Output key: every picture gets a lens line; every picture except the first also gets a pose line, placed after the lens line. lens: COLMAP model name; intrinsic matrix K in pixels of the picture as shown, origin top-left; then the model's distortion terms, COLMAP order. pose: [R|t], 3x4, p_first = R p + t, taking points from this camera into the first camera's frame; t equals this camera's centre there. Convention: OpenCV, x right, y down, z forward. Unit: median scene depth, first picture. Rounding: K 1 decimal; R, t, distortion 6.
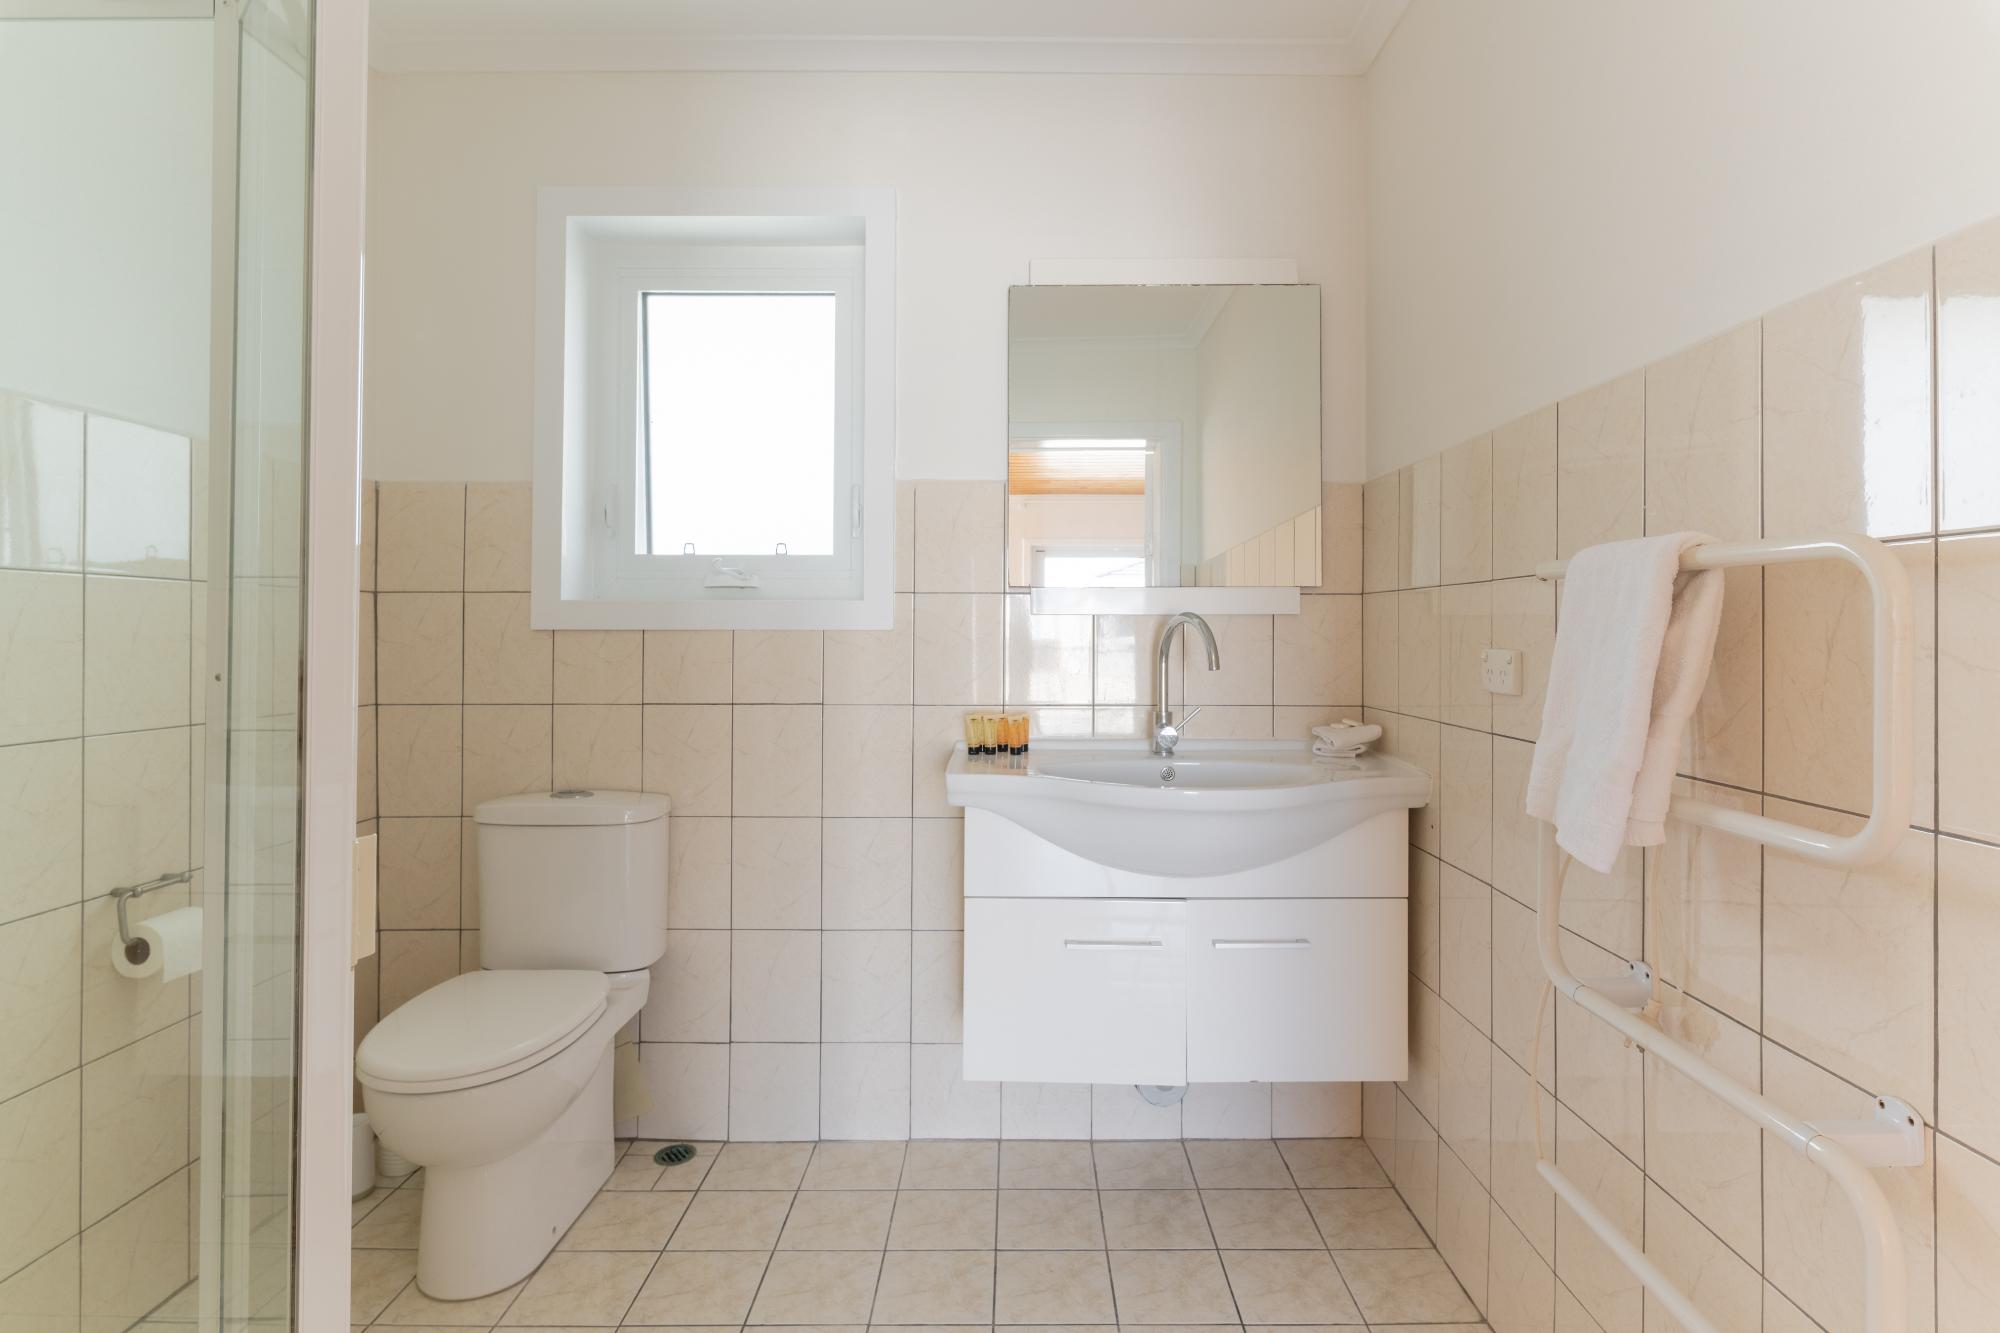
lens RADIAL K [[1004.7, 0, 1008.5], [0, 1004.7, 607.0], [0, 0, 1]] dist [0.002170, -0.001392]
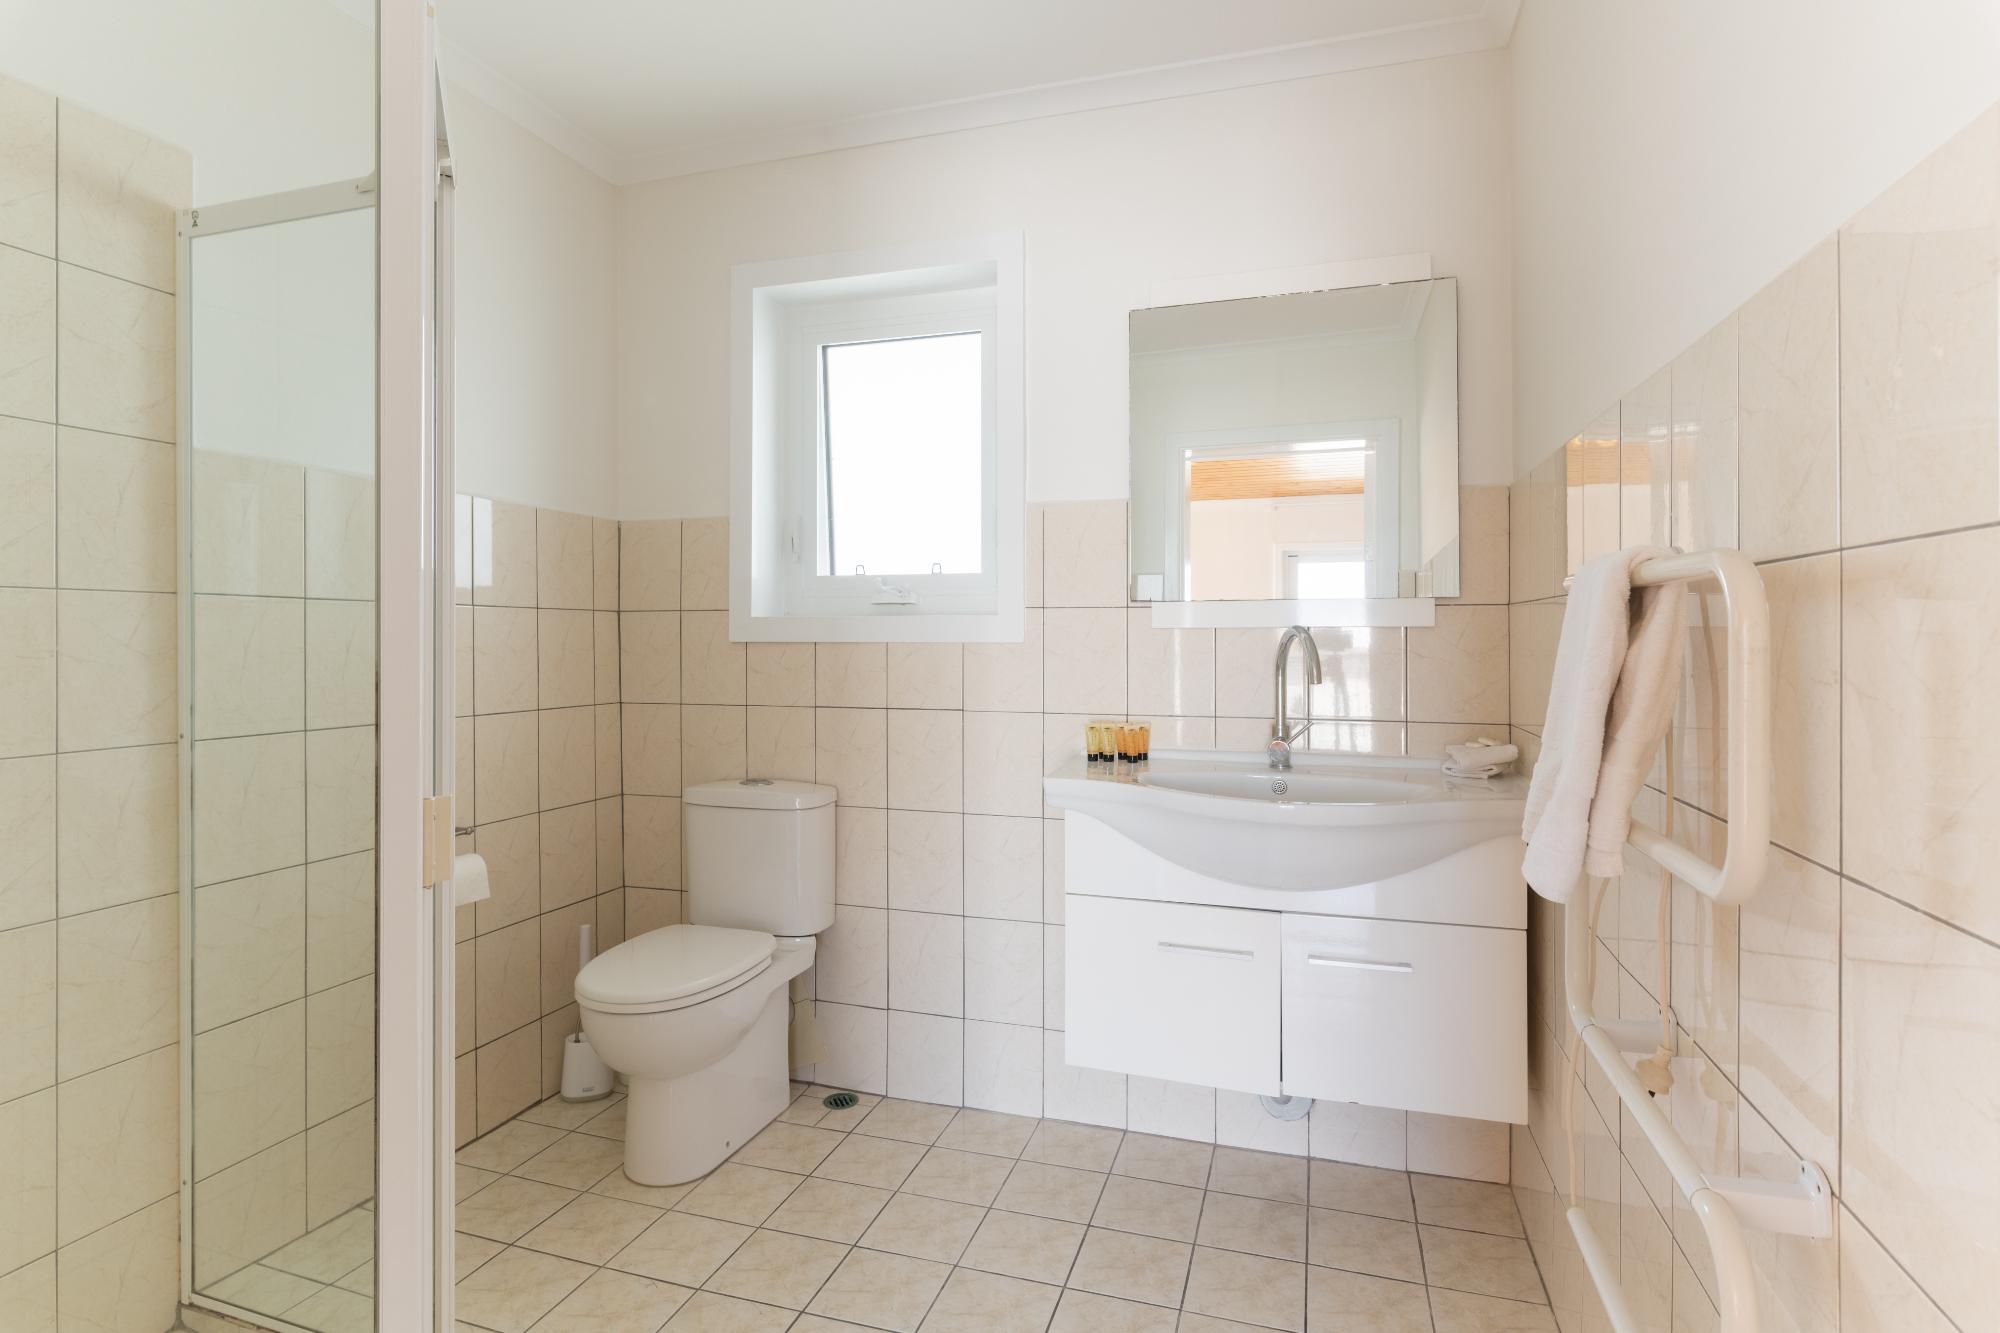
lens RADIAL K [[1013.9, 0, 992.6], [0, 1013.9, 620.3], [0, 0, 1]] dist [0.000873, -0.000451]
pose [[0.952552, -0.005907, -0.304319, 0.185752], [0.007904, 0.999955, 0.005331, -0.007079], [0.304274, -0.007484, 0.952555, -0.042835]]
